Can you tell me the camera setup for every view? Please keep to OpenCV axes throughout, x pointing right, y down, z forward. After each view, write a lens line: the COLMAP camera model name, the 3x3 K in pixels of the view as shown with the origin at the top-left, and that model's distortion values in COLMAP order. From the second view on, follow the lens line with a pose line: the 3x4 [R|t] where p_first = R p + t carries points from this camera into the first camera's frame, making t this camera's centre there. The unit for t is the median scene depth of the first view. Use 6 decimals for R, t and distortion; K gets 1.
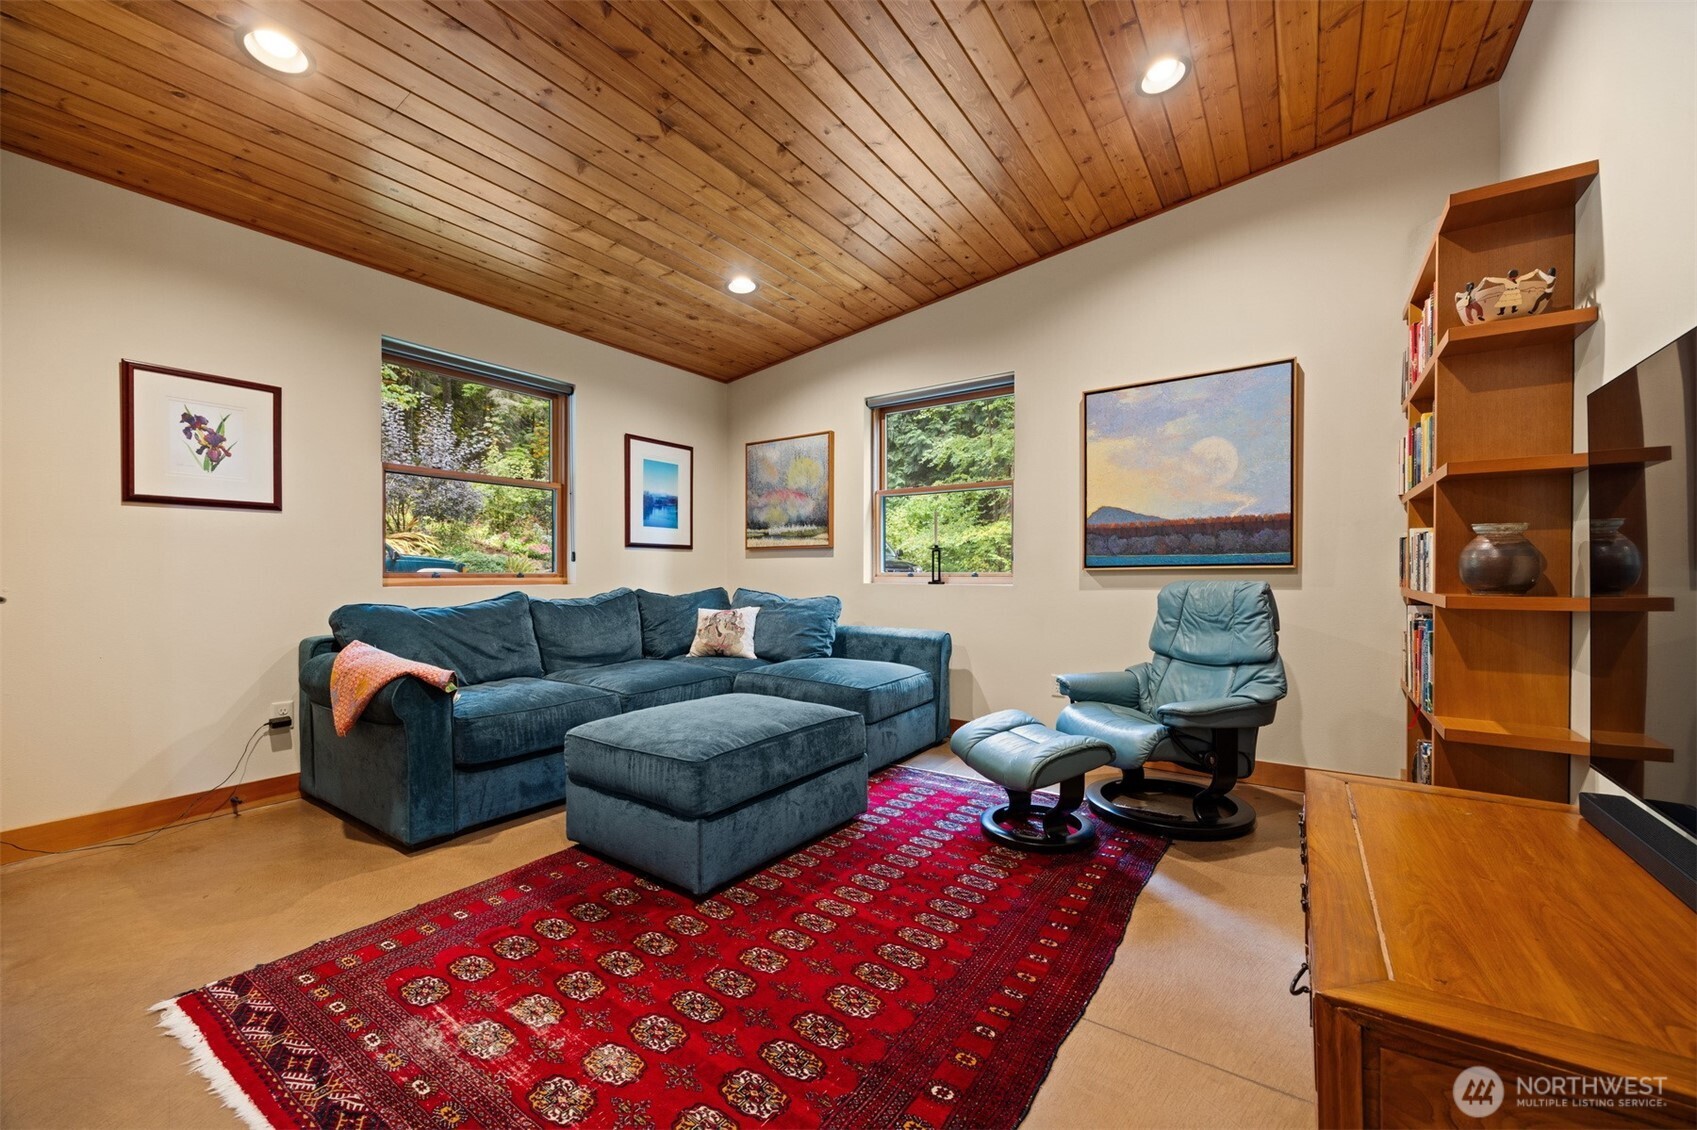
lens RADIAL K [[652.4, 0, 848.8], [0, 652.4, 573.5], [0, 0, 1]] dist [-0.000627, -0.000444]
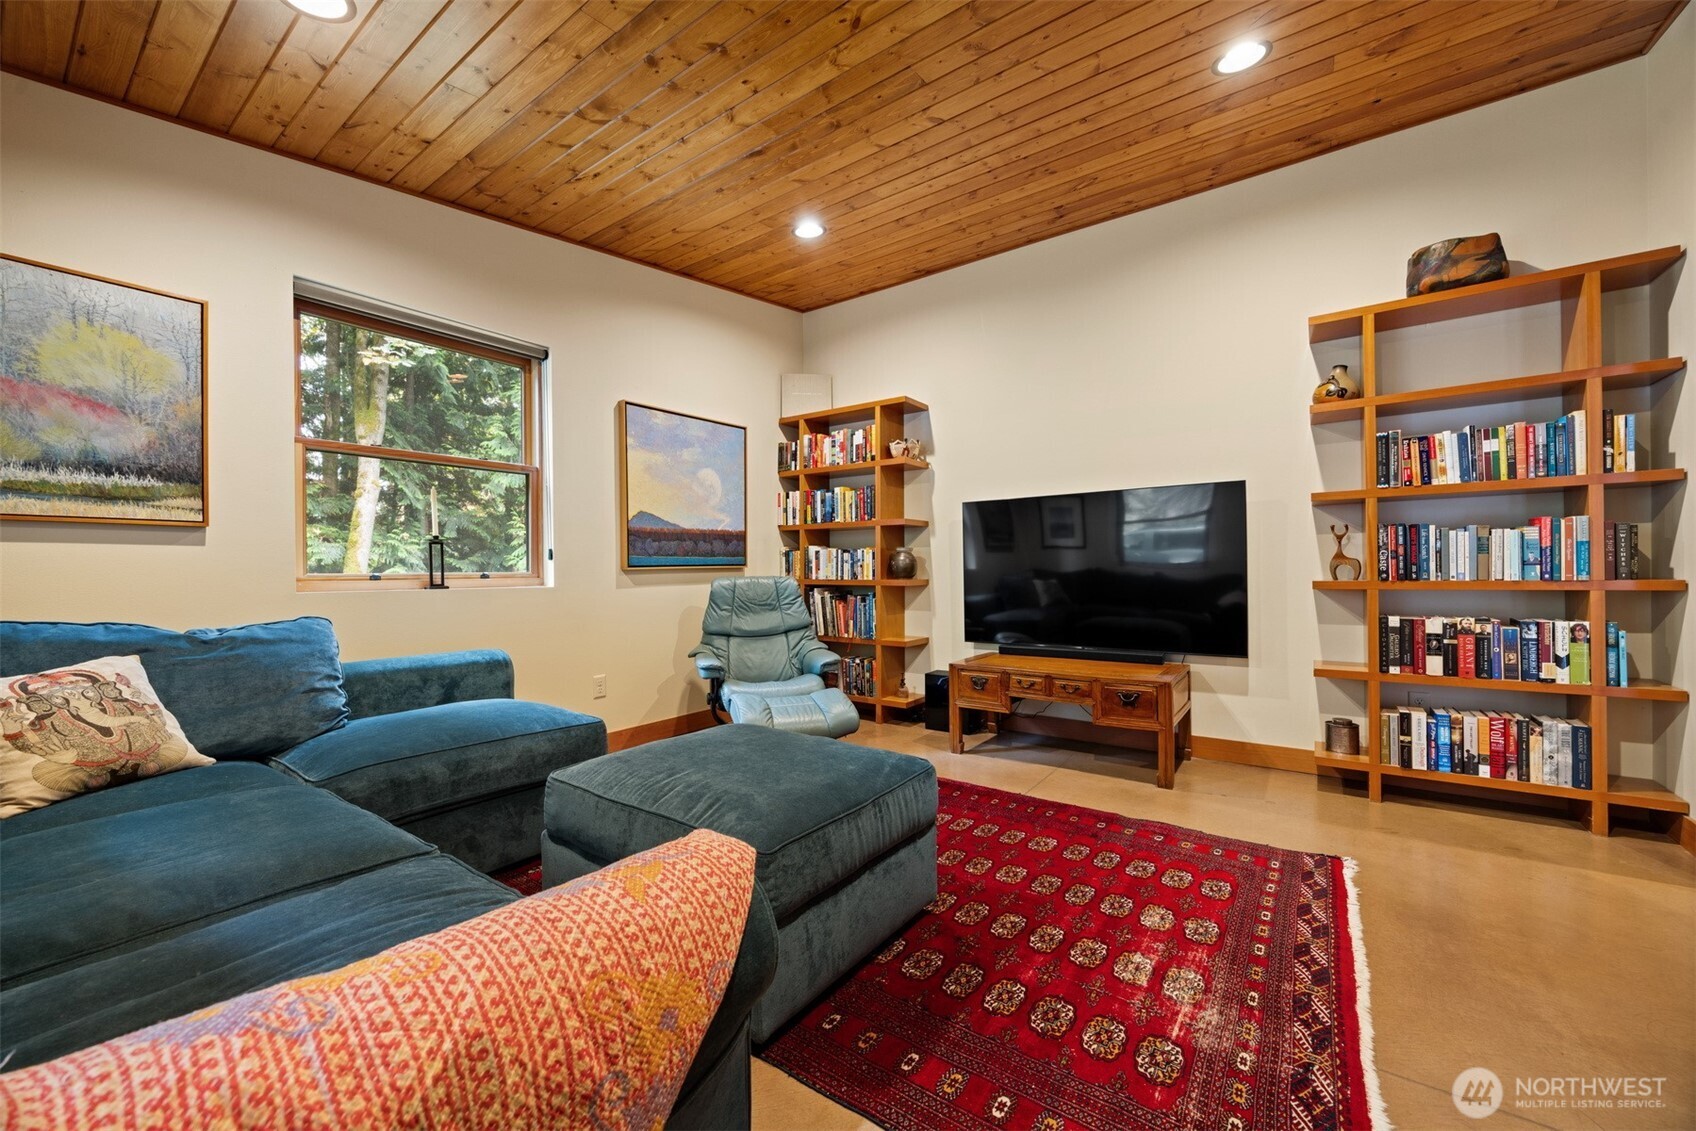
lens RADIAL K [[652.0, 0, 847.3], [0, 652.0, 565.2], [0, 0, 1]] dist [-0.000627, -0.000444]
pose [[0.022336, 0.007097, 0.999725, -0.754778], [0.011185, 0.999910, -0.007349, -0.000405], [-0.999688, 0.011346, 0.022255, 0.689416]]
